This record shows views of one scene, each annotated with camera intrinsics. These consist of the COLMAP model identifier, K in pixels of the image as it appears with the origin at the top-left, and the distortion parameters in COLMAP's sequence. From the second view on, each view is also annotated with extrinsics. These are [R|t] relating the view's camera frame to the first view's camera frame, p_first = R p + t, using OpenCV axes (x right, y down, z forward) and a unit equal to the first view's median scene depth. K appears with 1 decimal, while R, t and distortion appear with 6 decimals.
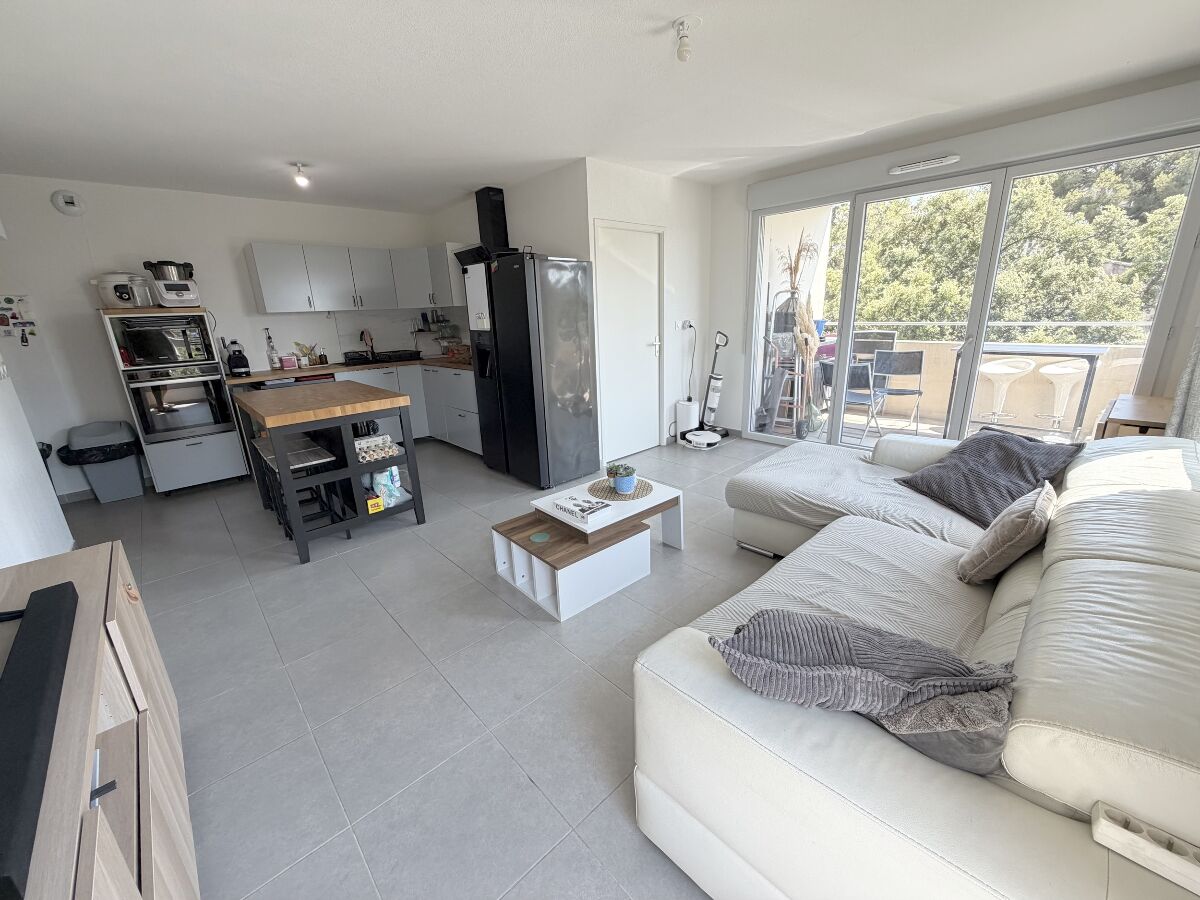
lens RADIAL K [[478.7, 0, 596.5], [0, 478.7, 448.5], [0, 0, 1]] dist [0.001598, 0.000316]
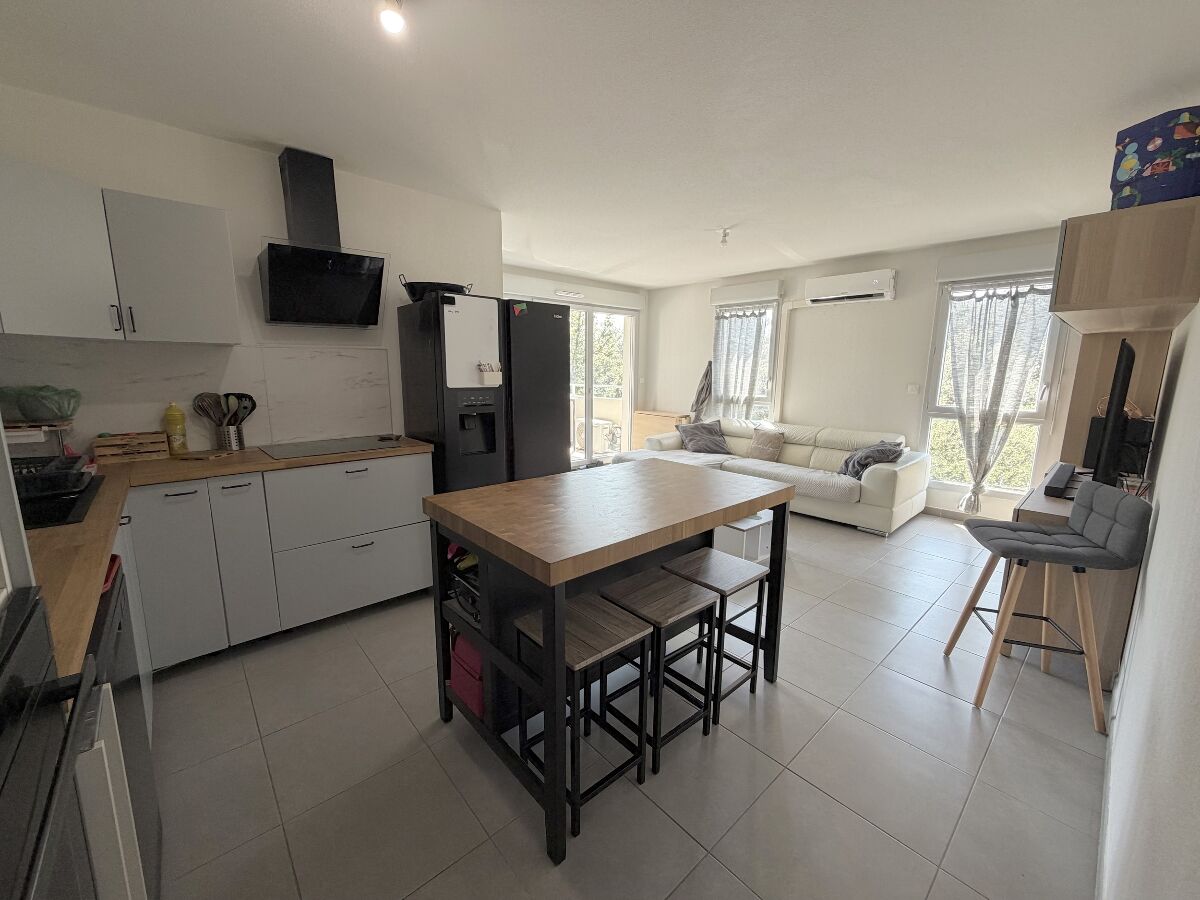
lens RADIAL K [[478.7, 0, 596.5], [0, 478.7, 448.5], [0, 0, 1]] dist [0.001598, 0.000316]
pose [[0.020402, -0.125504, 0.991883, -0.859504], [0.272778, 0.955150, 0.115246, -0.174963], [-0.961861, 0.268212, 0.053722, 0.737349]]
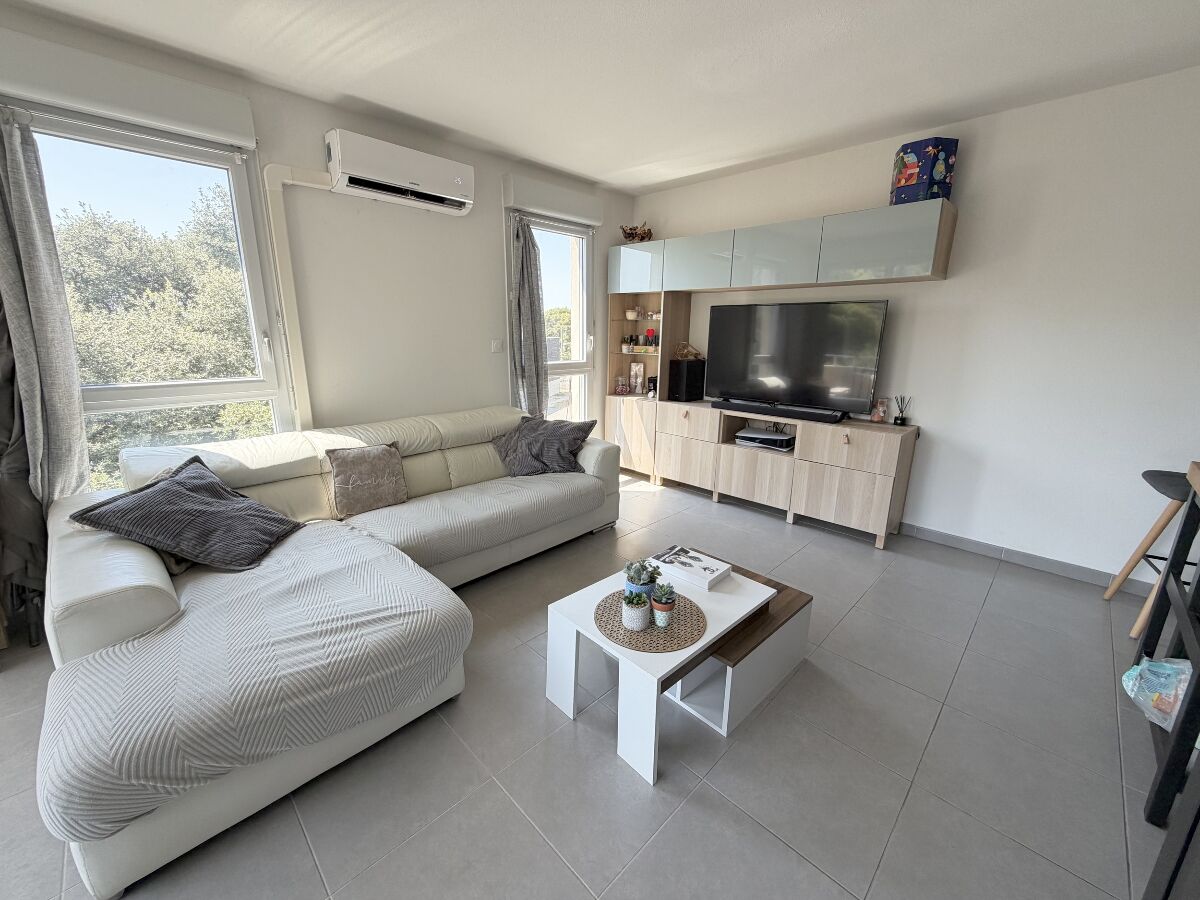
lens RADIAL K [[478.7, 0, 596.5], [0, 478.7, 448.5], [0, 0, 1]] dist [0.001598, 0.000316]
pose [[-0.998878, 0.039628, -0.025926, 0.076848], [0.021002, 0.861398, 0.507496, -0.249649], [0.042444, 0.506382, -0.861264, 0.891246]]
